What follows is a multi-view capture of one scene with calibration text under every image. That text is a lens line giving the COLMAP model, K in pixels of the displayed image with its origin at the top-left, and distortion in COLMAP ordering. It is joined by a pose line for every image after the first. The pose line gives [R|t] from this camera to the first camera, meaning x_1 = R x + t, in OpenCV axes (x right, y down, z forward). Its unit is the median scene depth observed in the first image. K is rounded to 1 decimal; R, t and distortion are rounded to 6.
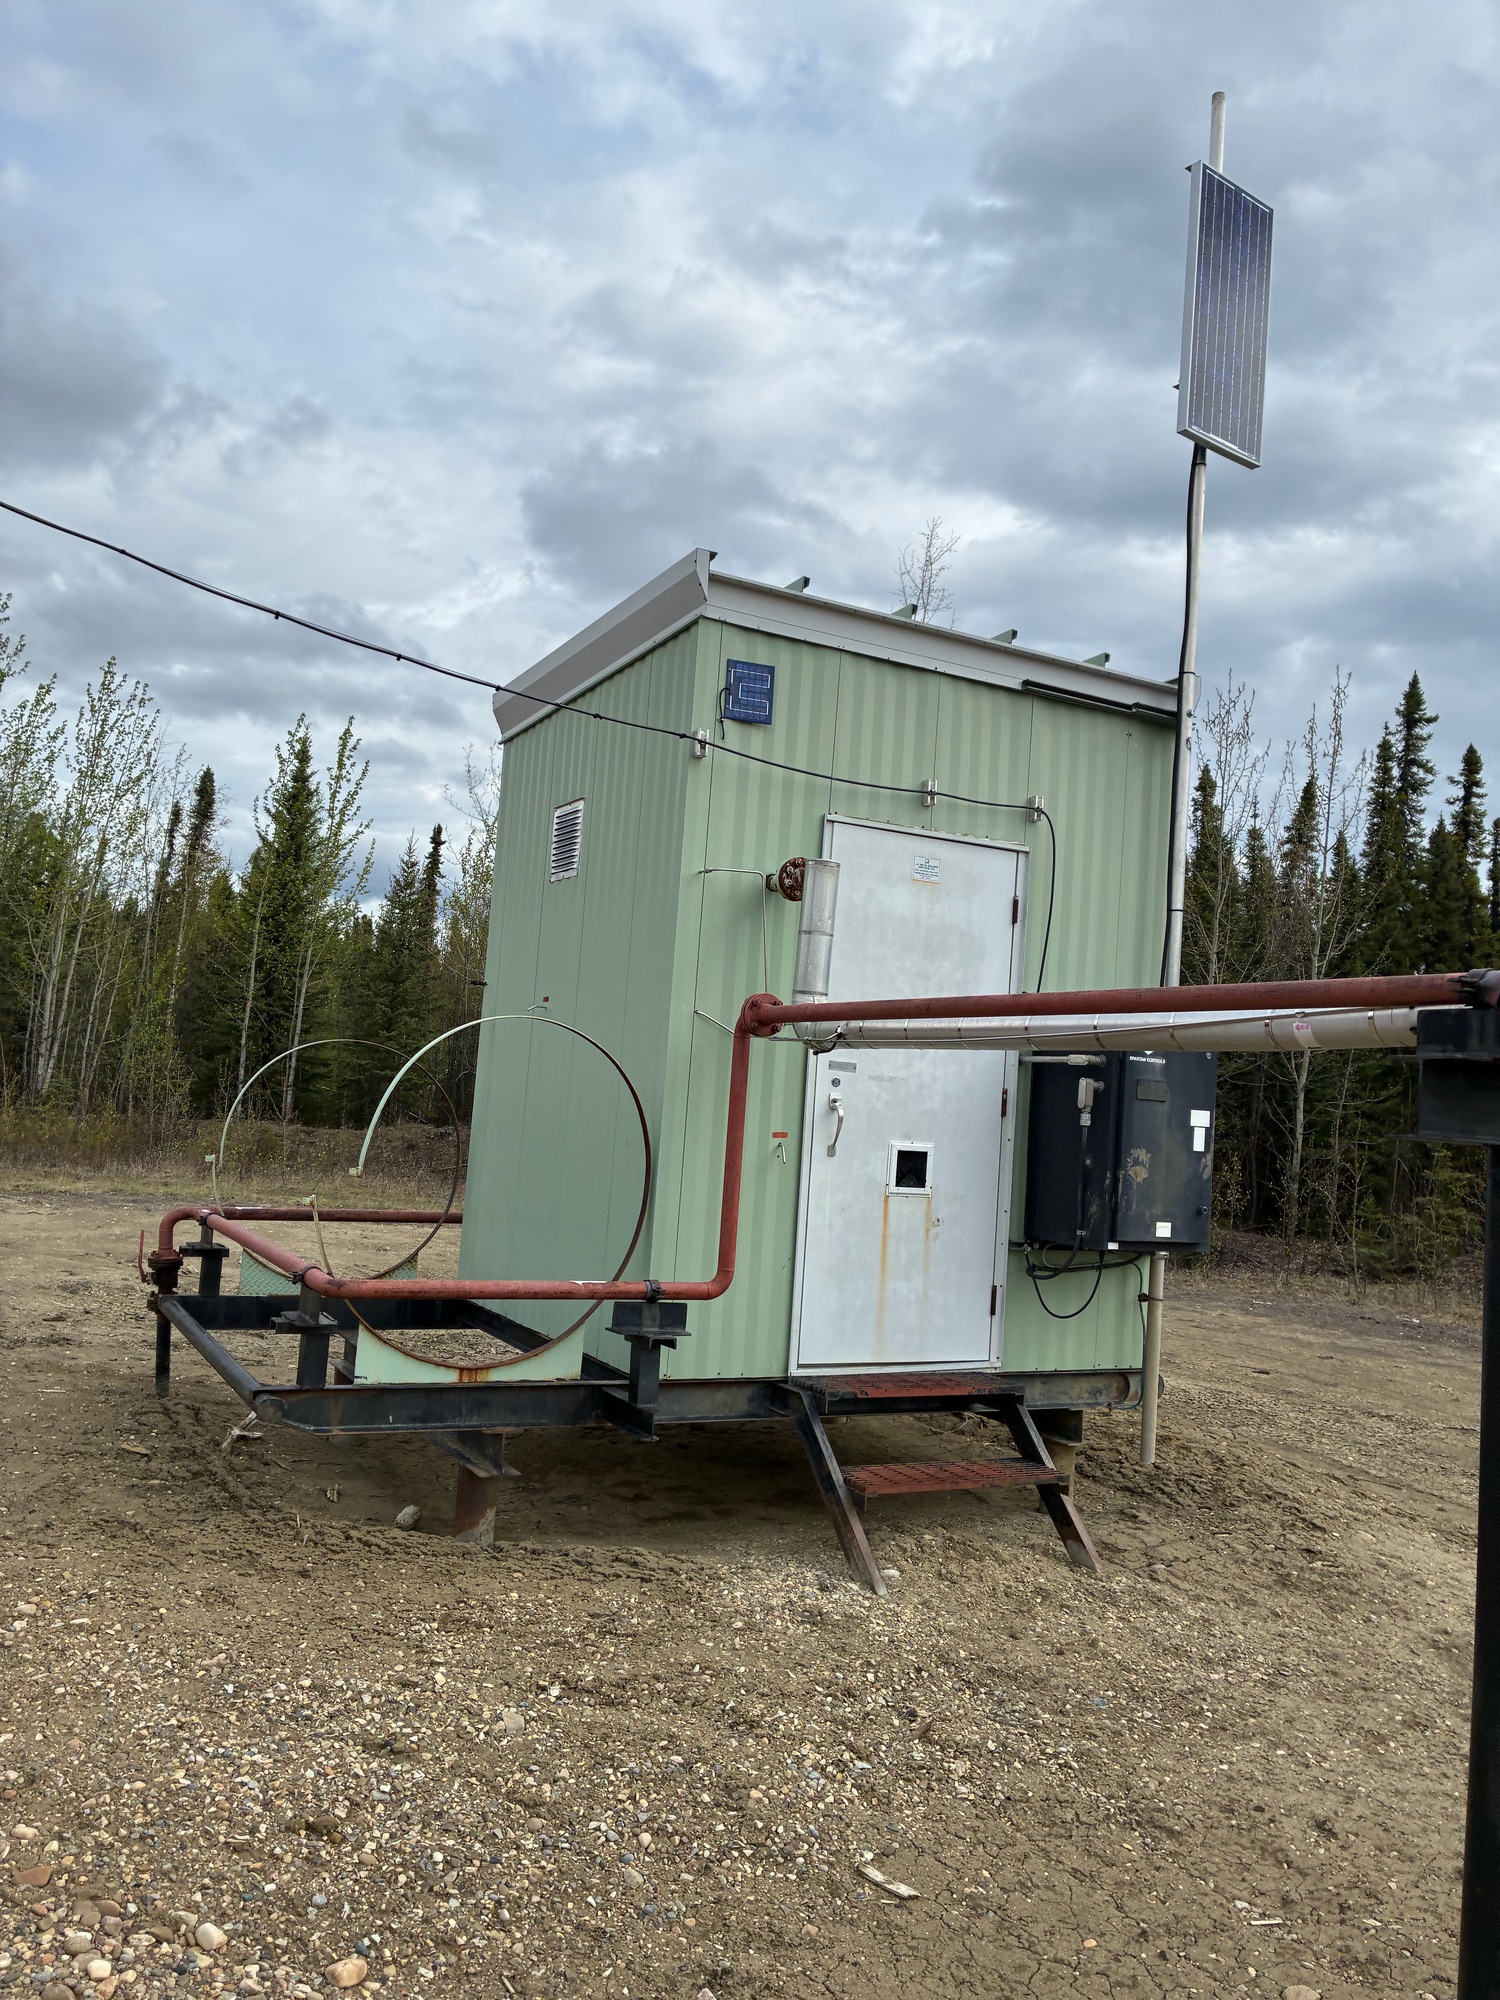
lens RADIAL K [[1525.8, 0, 713.1], [0, 1525.8, 993.9], [0, 0, 1]] dist [0.011712, 0.010580]
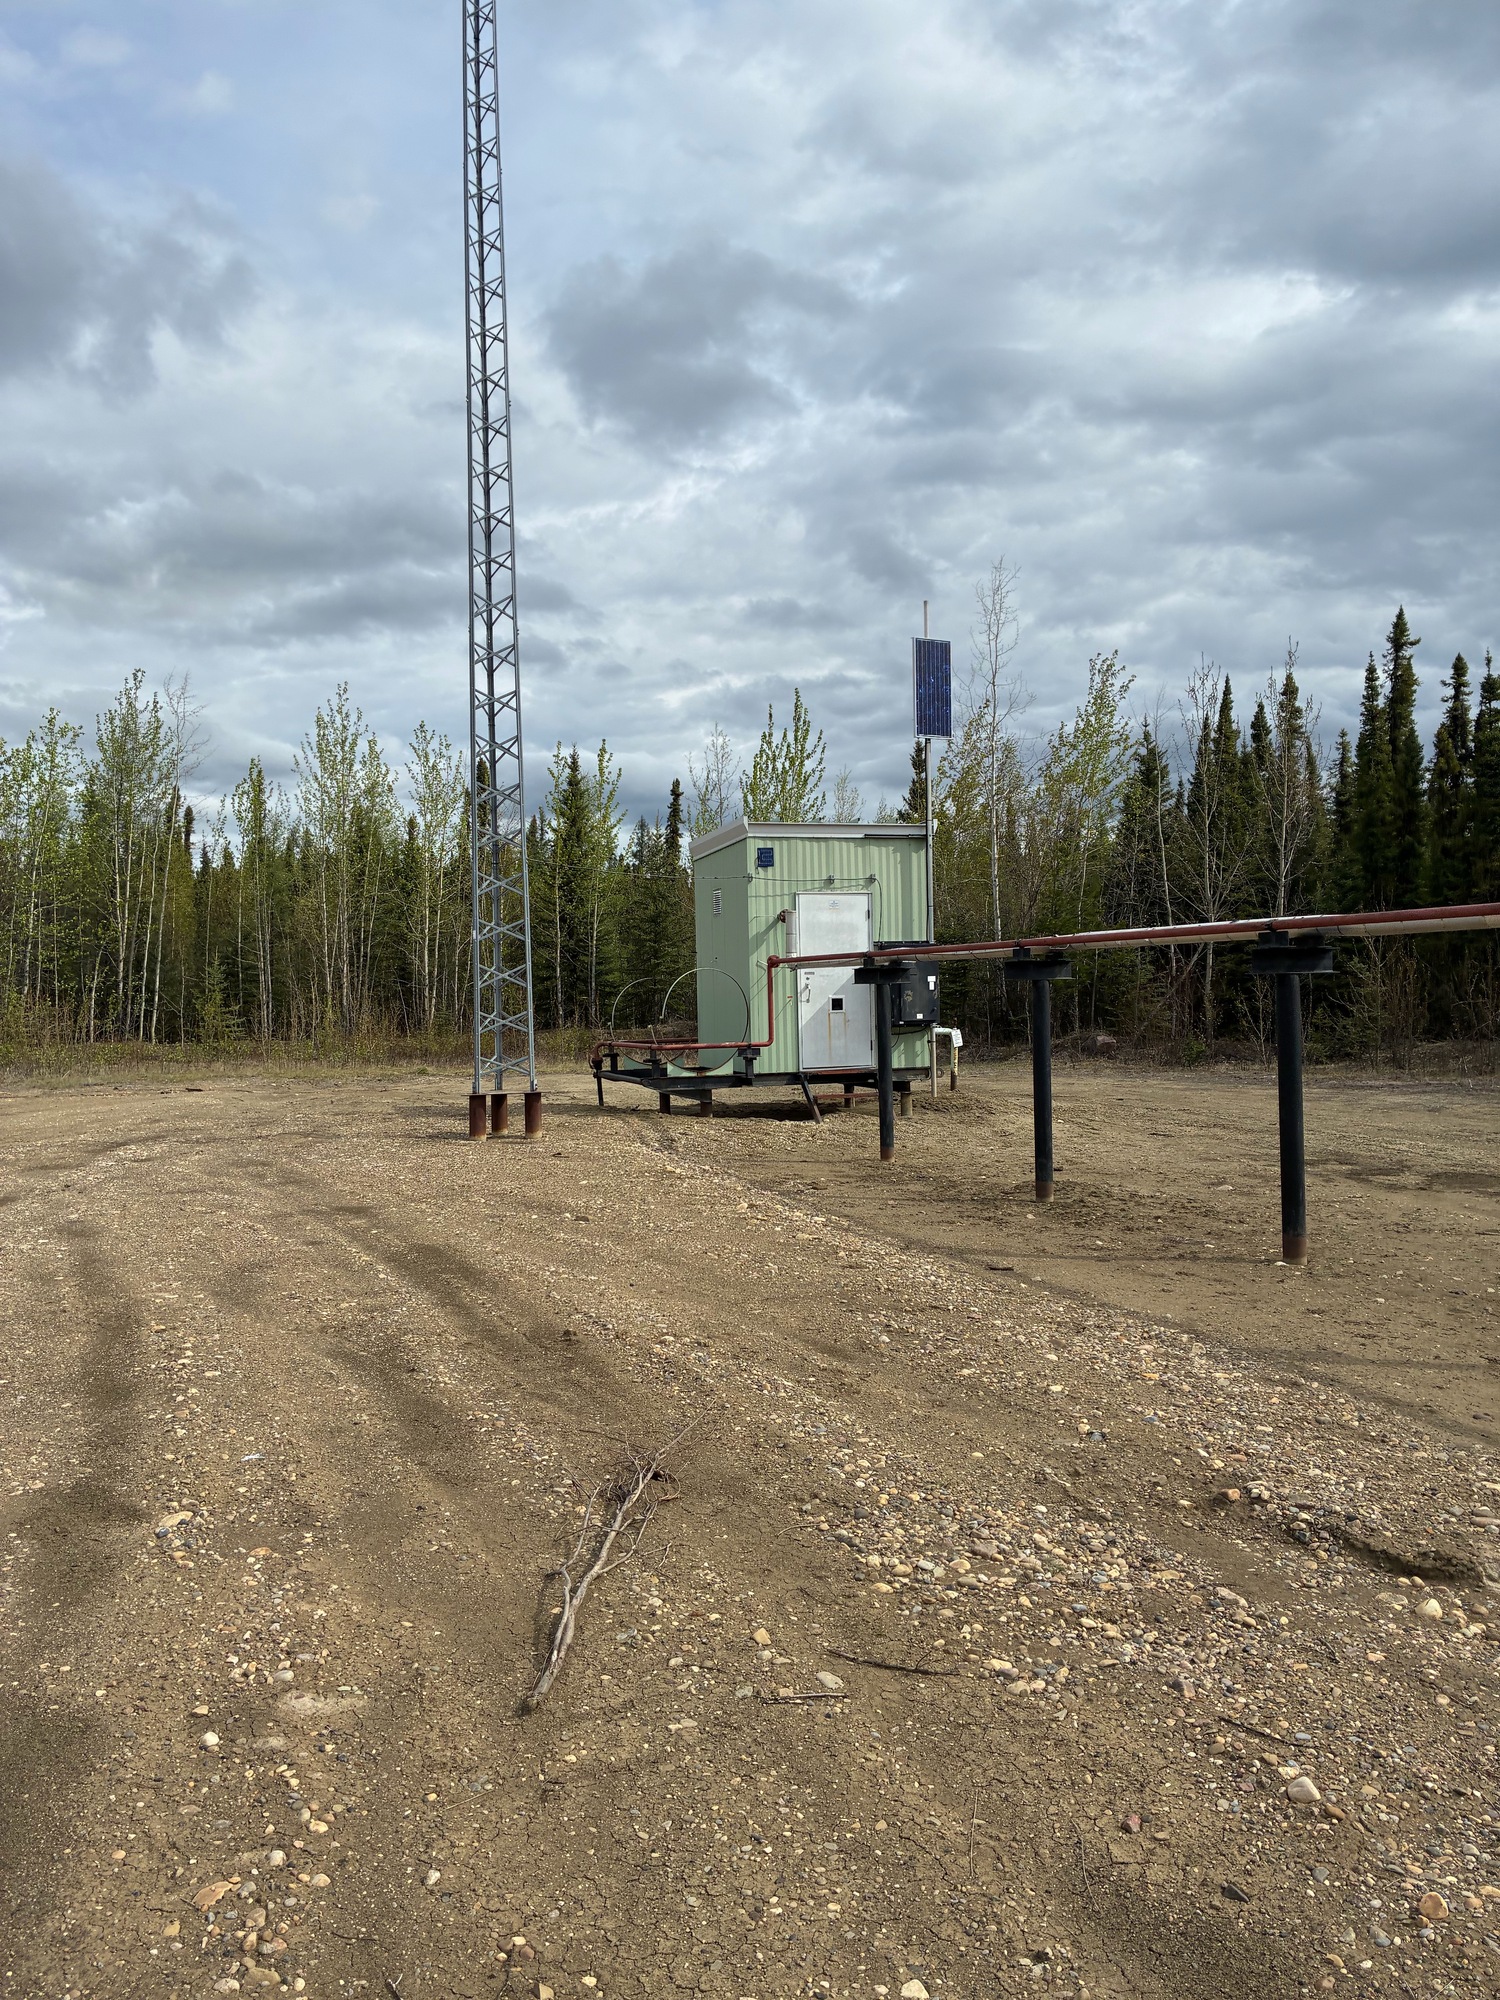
lens RADIAL K [[1525.8, 0, 713.1], [0, 1525.8, 993.9], [0, 0, 1]] dist [0.011712, 0.010580]
pose [[0.981432, -0.091188, -0.168746, 0.402532], [0.102515, 0.992941, 0.059657, -0.112538], [0.162115, -0.075848, 0.983853, -2.033374]]
